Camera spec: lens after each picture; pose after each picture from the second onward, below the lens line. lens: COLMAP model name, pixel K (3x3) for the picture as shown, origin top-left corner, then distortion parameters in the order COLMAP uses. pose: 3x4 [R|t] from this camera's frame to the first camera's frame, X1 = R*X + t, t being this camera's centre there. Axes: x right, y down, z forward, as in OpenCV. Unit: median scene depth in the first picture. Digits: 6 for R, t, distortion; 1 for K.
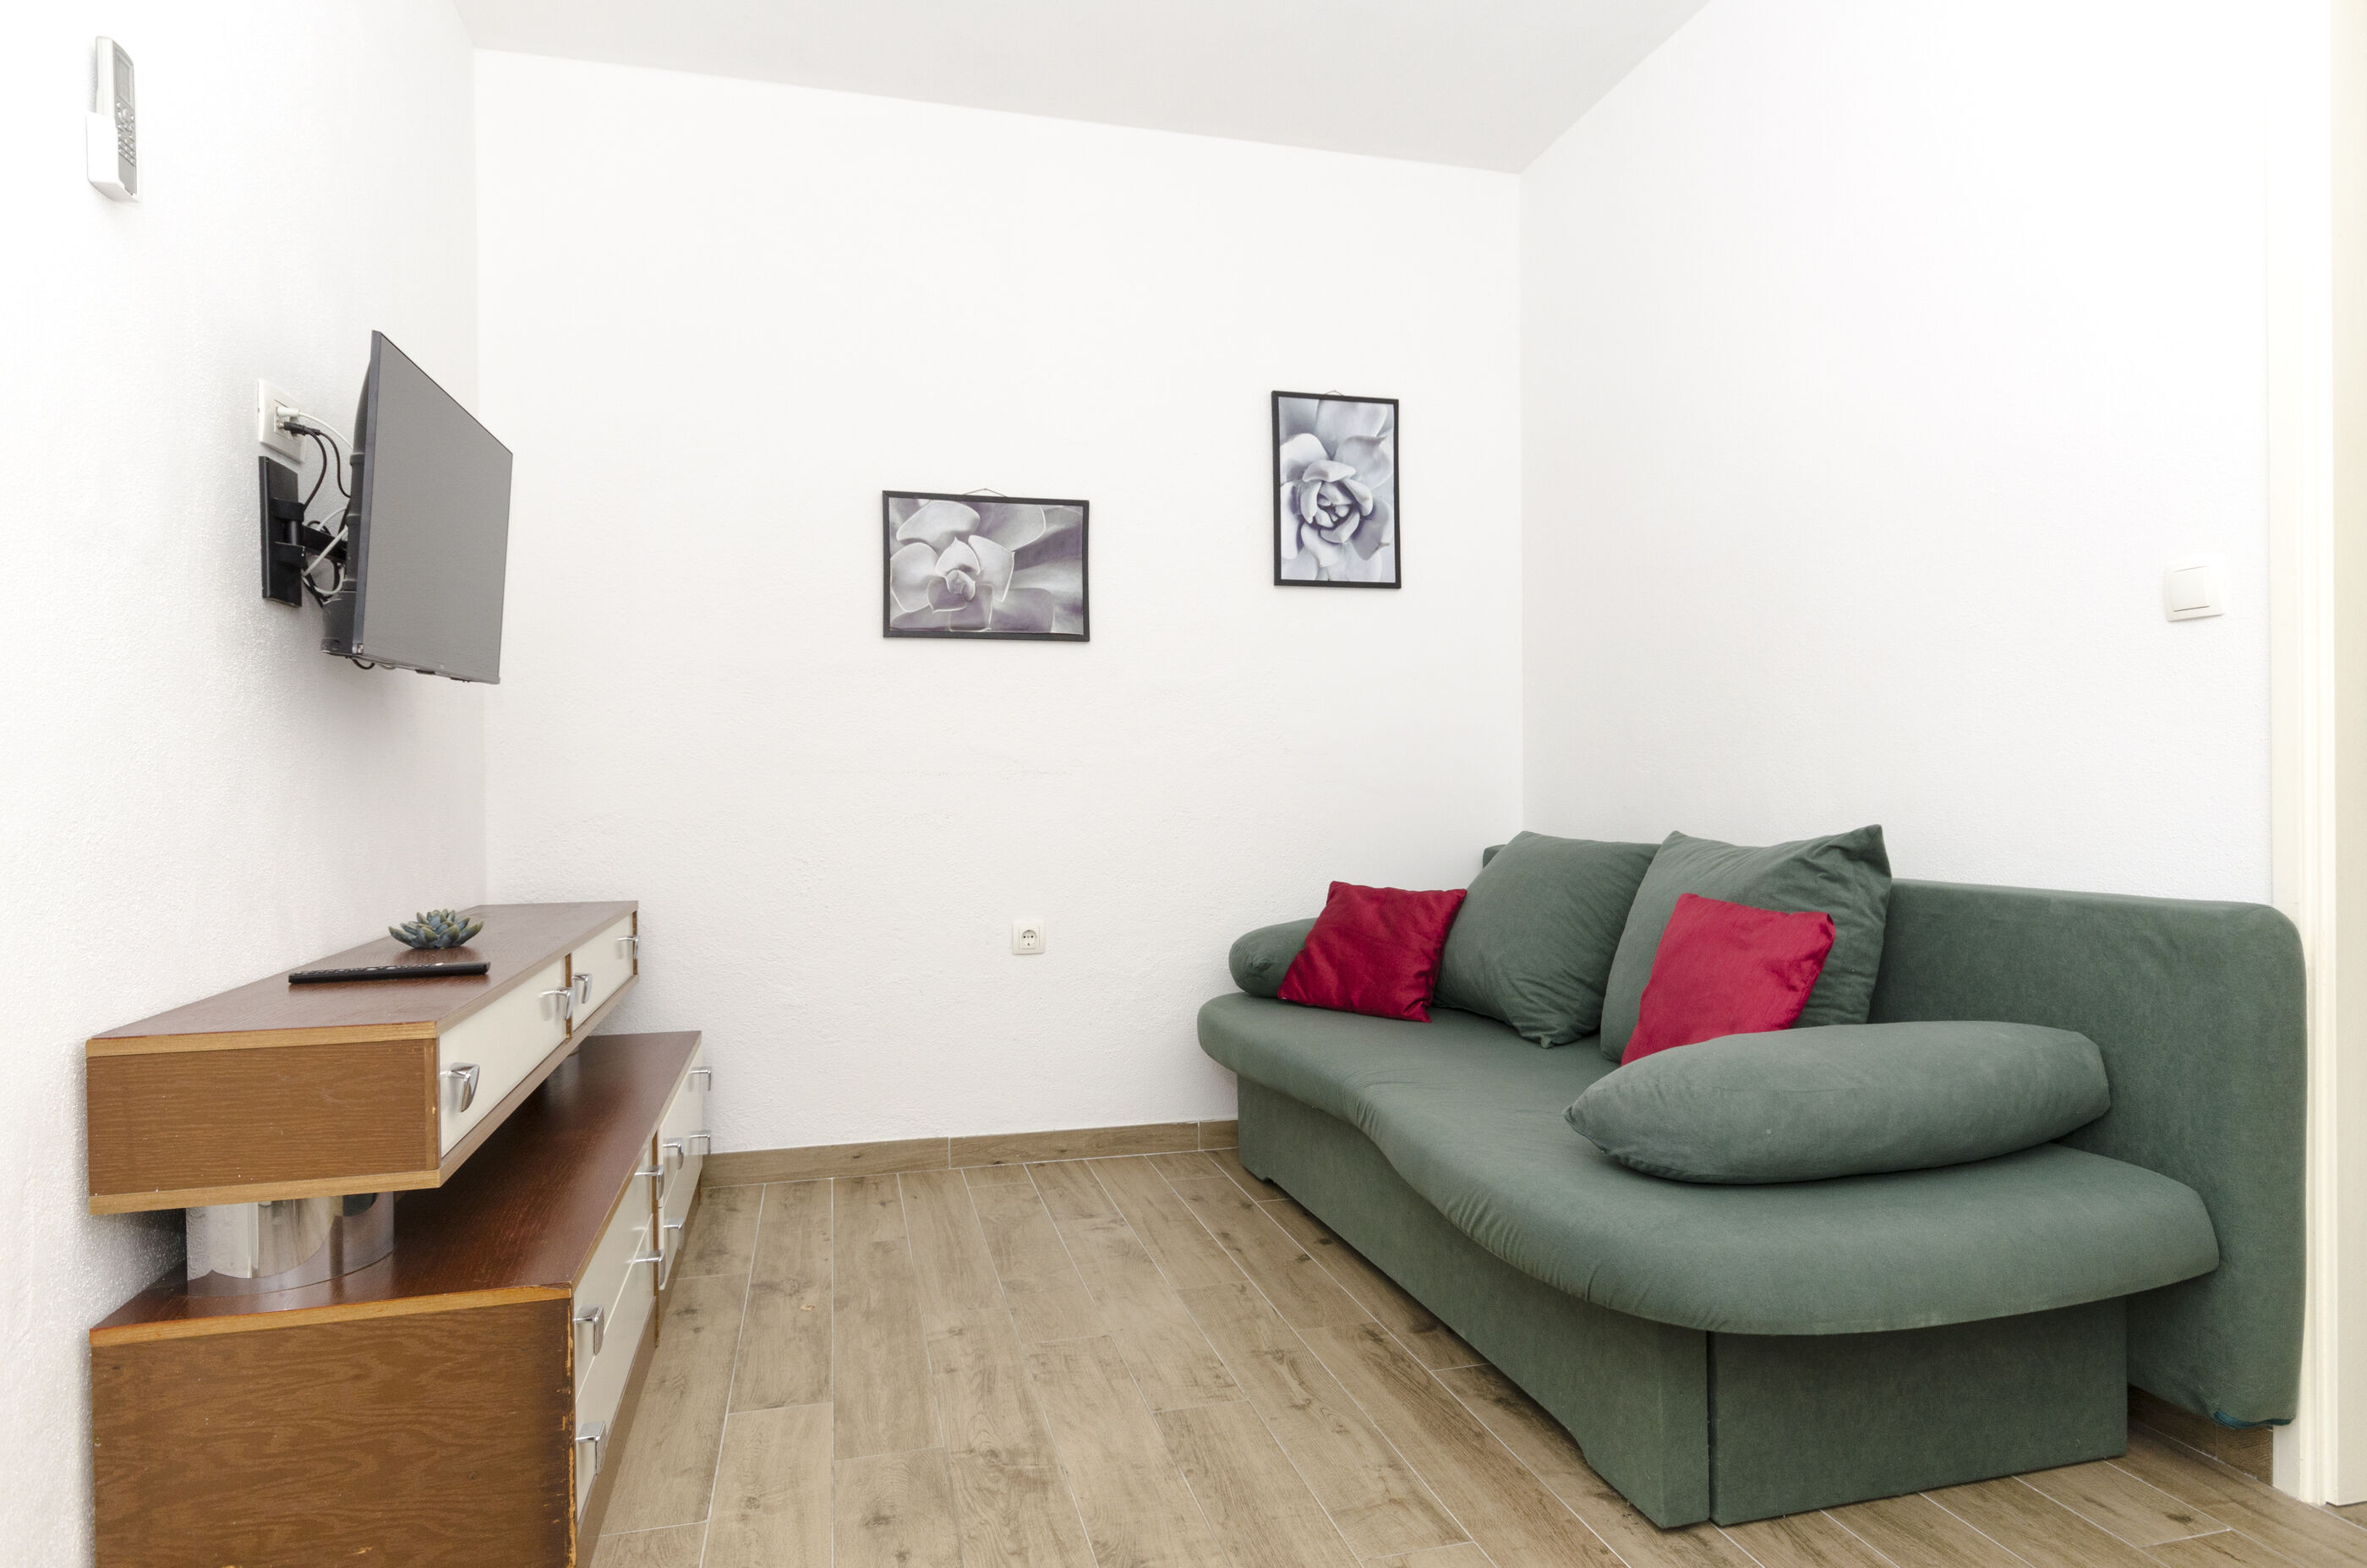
lens RADIAL K [[1322.6, 0, 1183.5], [0, 1322.6, 784.0], [0, 0, 1]] dist [-0.002362, -0.003544]
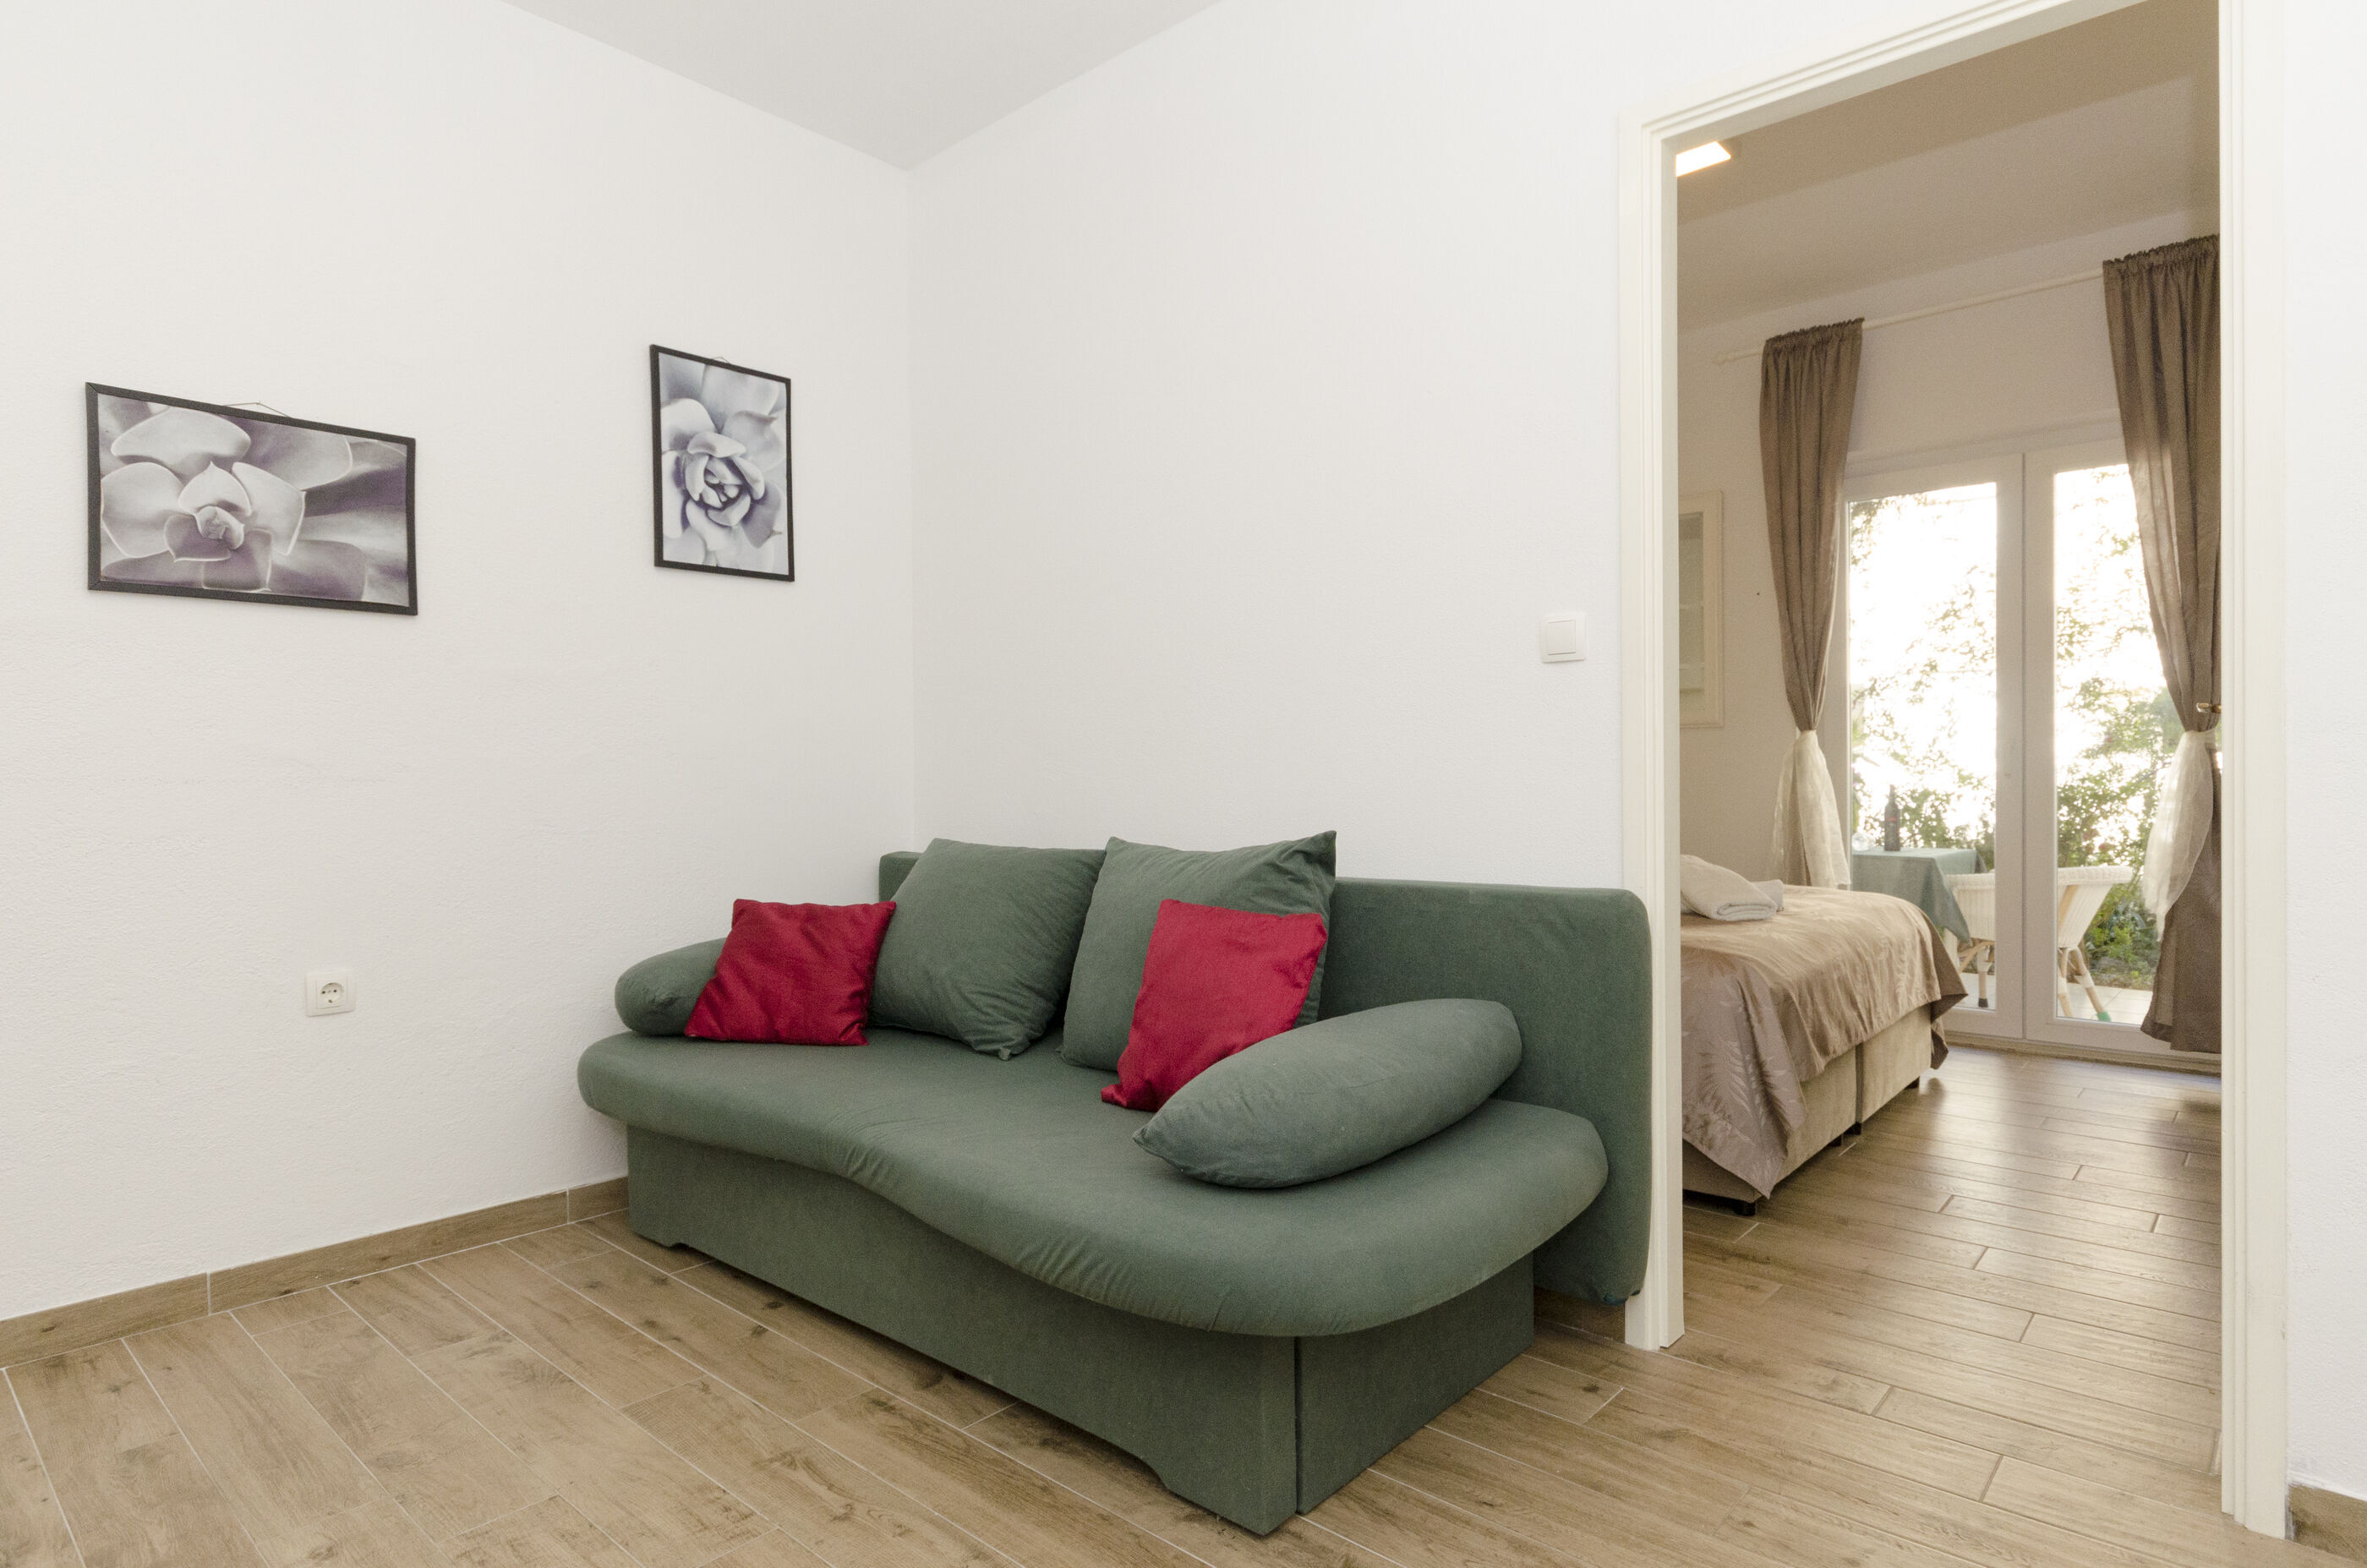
lens RADIAL K [[1259.8, 0, 1179.2], [0, 1259.8, 787.1], [0, 0, 1]] dist [0.003117, -0.006447]
pose [[0.835176, -0.004770, 0.549962, -0.130019], [0.001372, 0.999977, 0.006591, -0.010311], [-0.549981, -0.004750, 0.835164, 0.135286]]
